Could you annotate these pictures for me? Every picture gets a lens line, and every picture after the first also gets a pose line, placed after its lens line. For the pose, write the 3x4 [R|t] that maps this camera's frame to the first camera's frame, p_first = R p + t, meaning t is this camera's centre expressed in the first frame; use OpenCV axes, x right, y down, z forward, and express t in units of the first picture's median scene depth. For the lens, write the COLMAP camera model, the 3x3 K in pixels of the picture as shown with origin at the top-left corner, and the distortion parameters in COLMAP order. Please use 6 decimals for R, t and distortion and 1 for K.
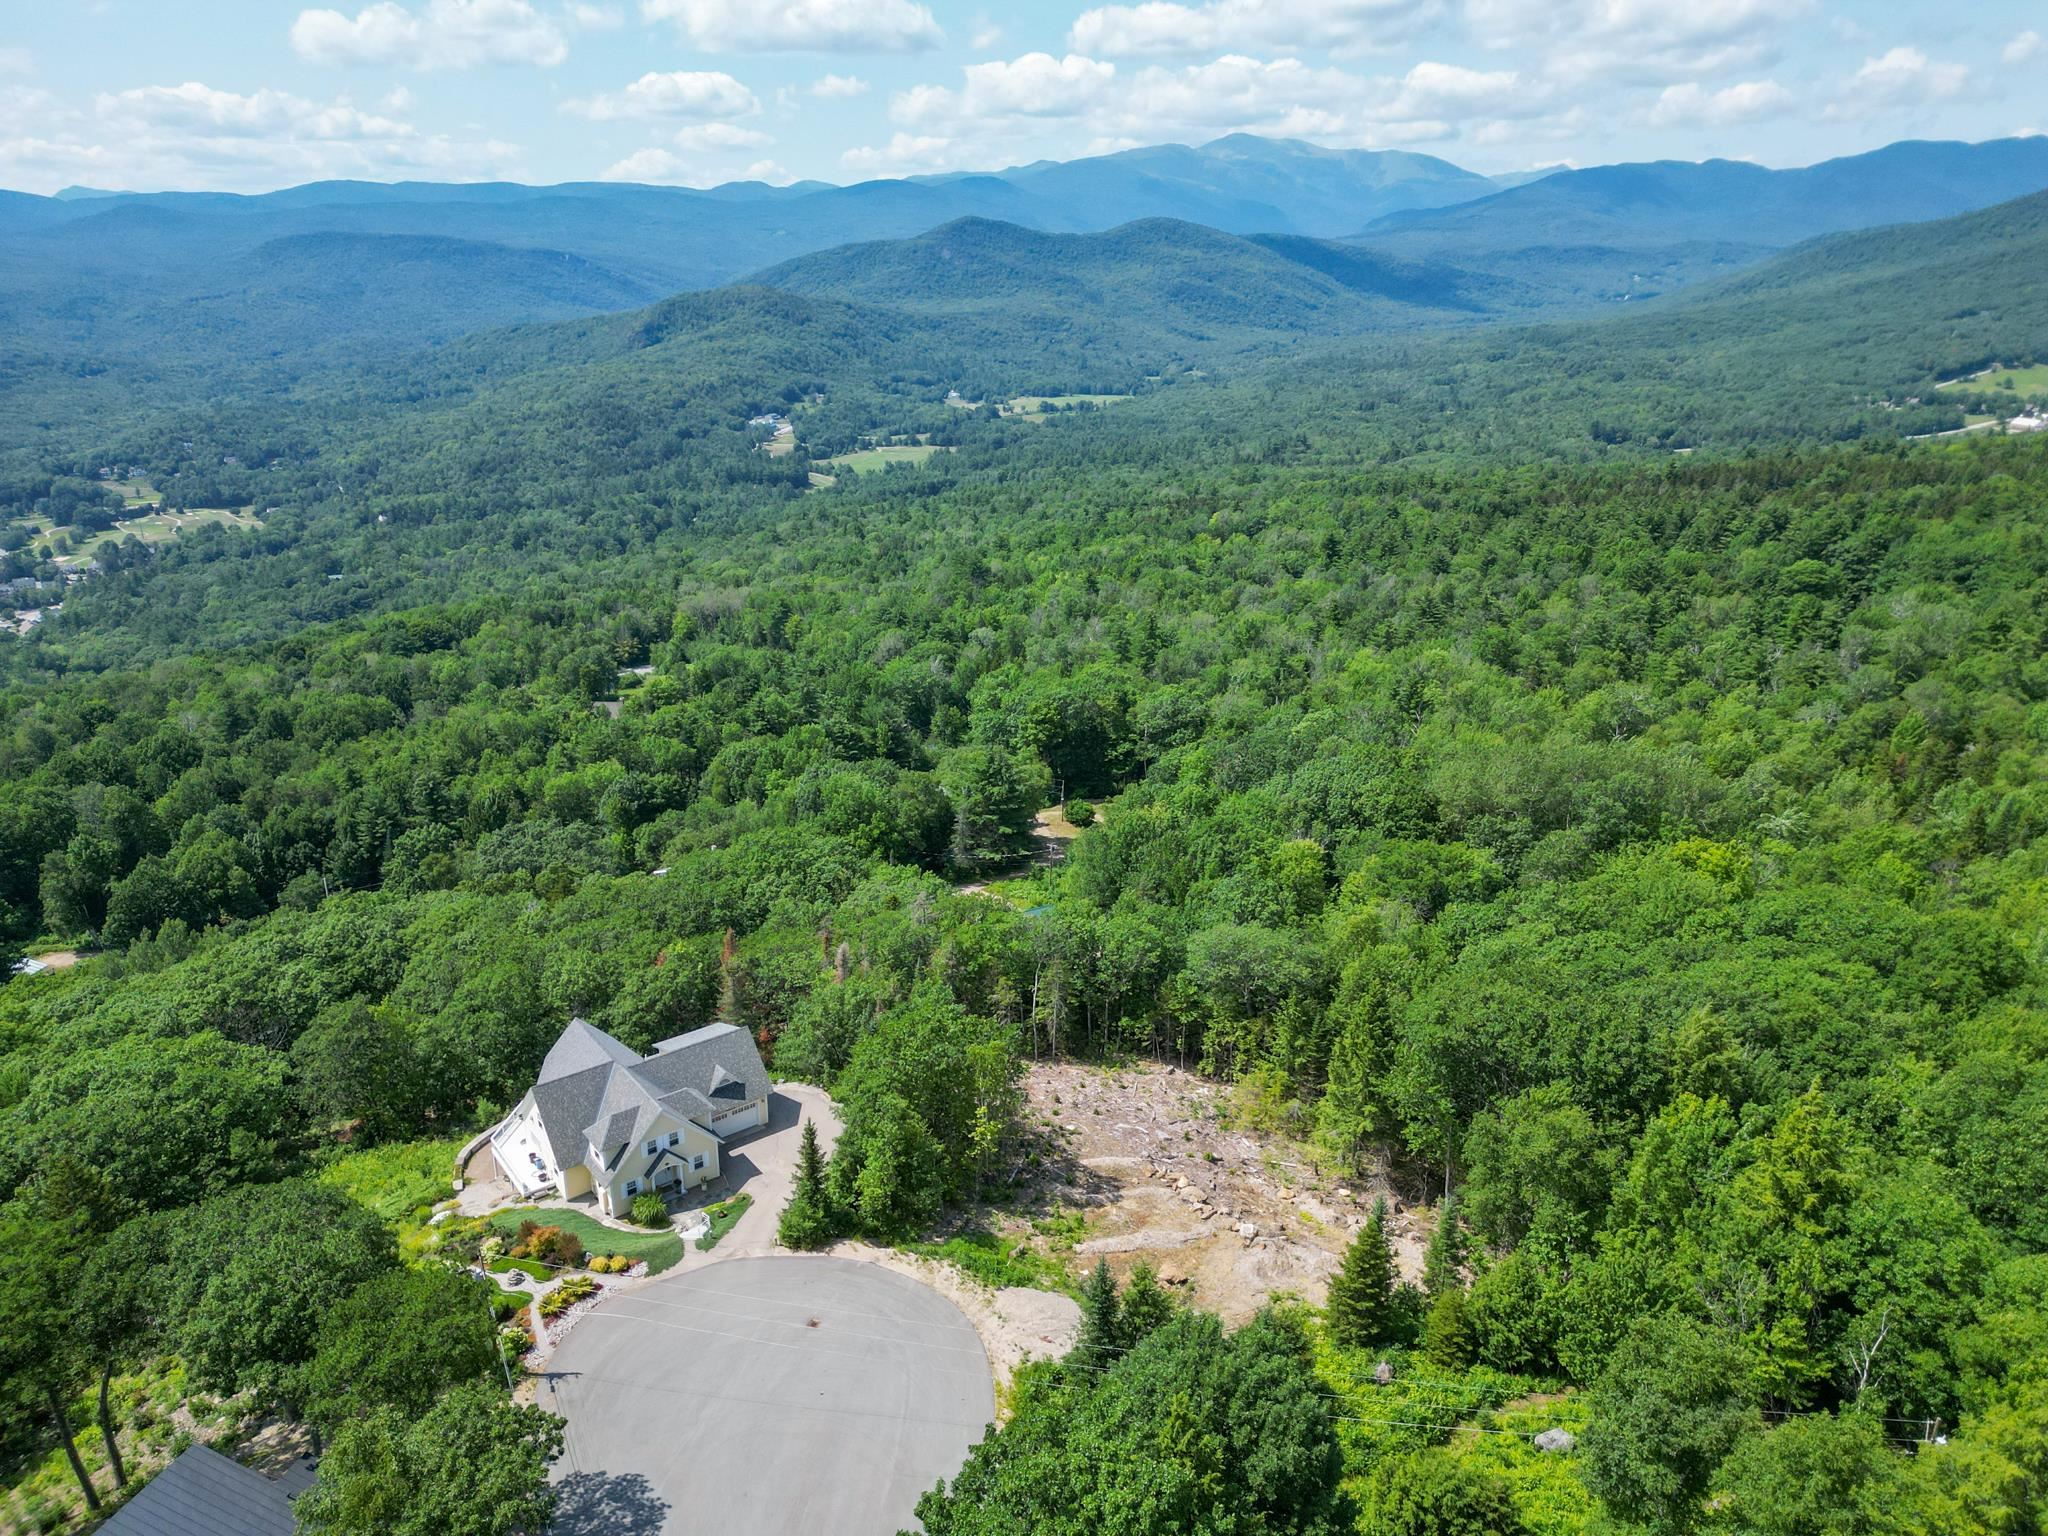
lens RADIAL K [[1405.6, 0, 1019.1], [0, 1405.6, 784.9], [0, 0, 1]] dist [0.069832, -0.065053]
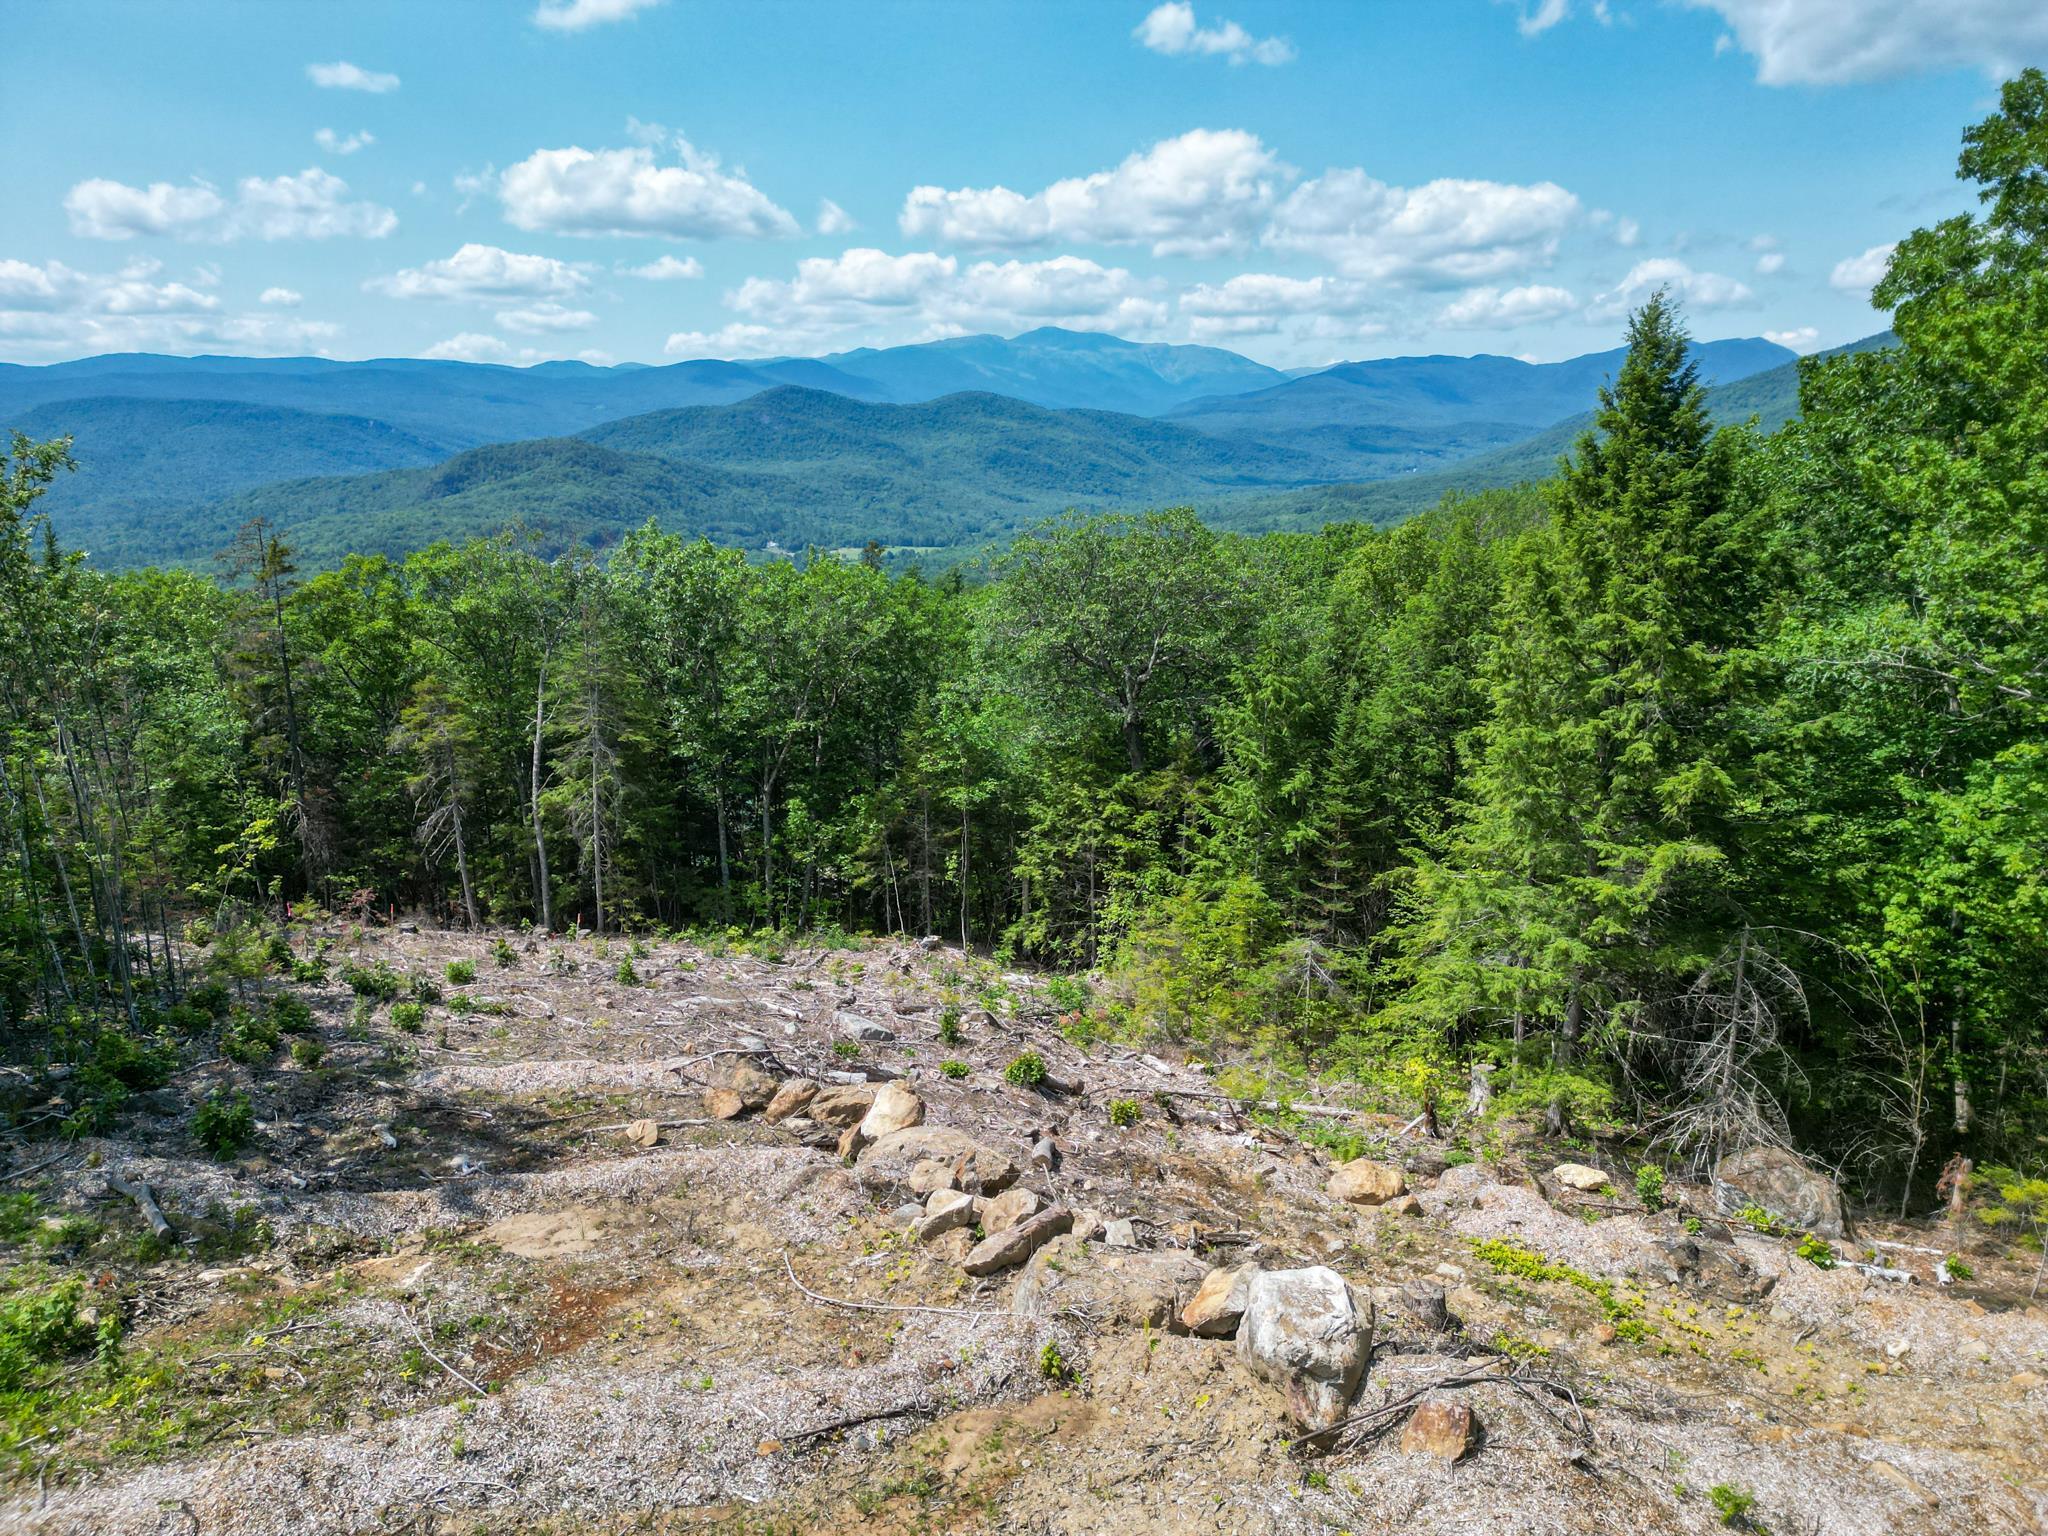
lens RADIAL K [[1424.6, 0, 1015.4], [0, 1424.6, 769.5], [0, 0, 1]] dist [0.068937, -0.063180]
pose [[0.993044, -0.021296, 0.115804, 0.067164], [0.035646, 0.991729, -0.123298, 0.156067], [-0.112221, 0.126568, 0.985590, 0.482077]]
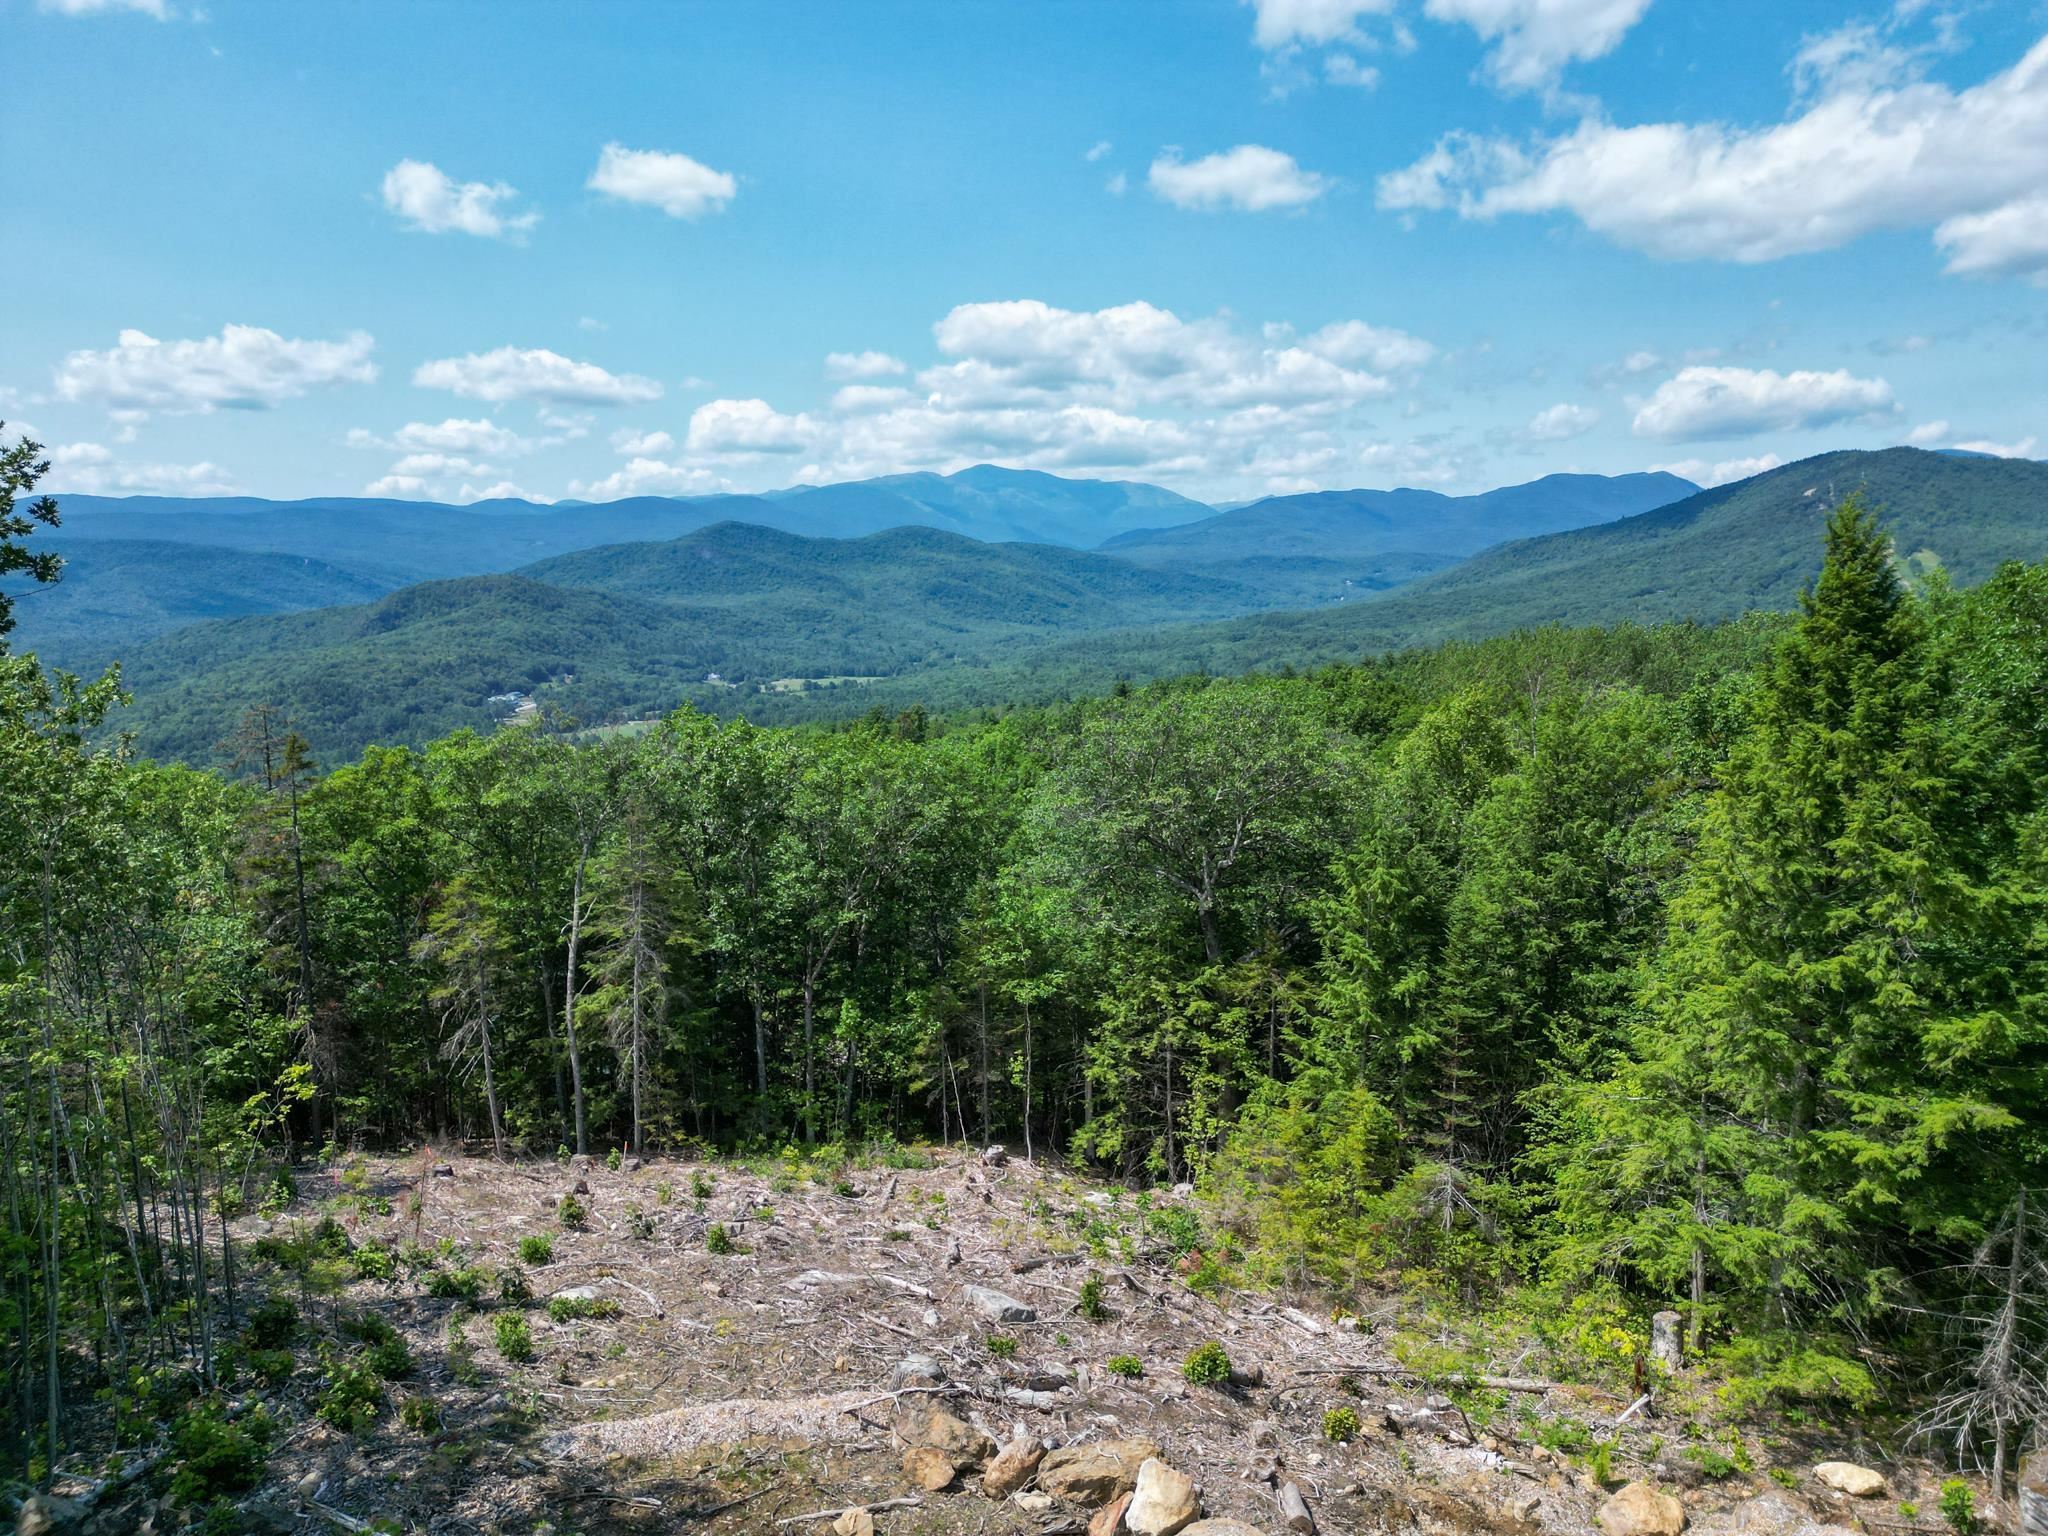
lens RADIAL K [[1424.6, 0, 1015.4], [0, 1424.6, 769.5], [0, 0, 1]] dist [0.068937, -0.063180]
pose [[0.987080, -0.024219, 0.158388, 0.046153], [0.057470, 0.976252, -0.208878, 0.140994], [-0.149567, 0.215282, 0.965030, 0.498983]]
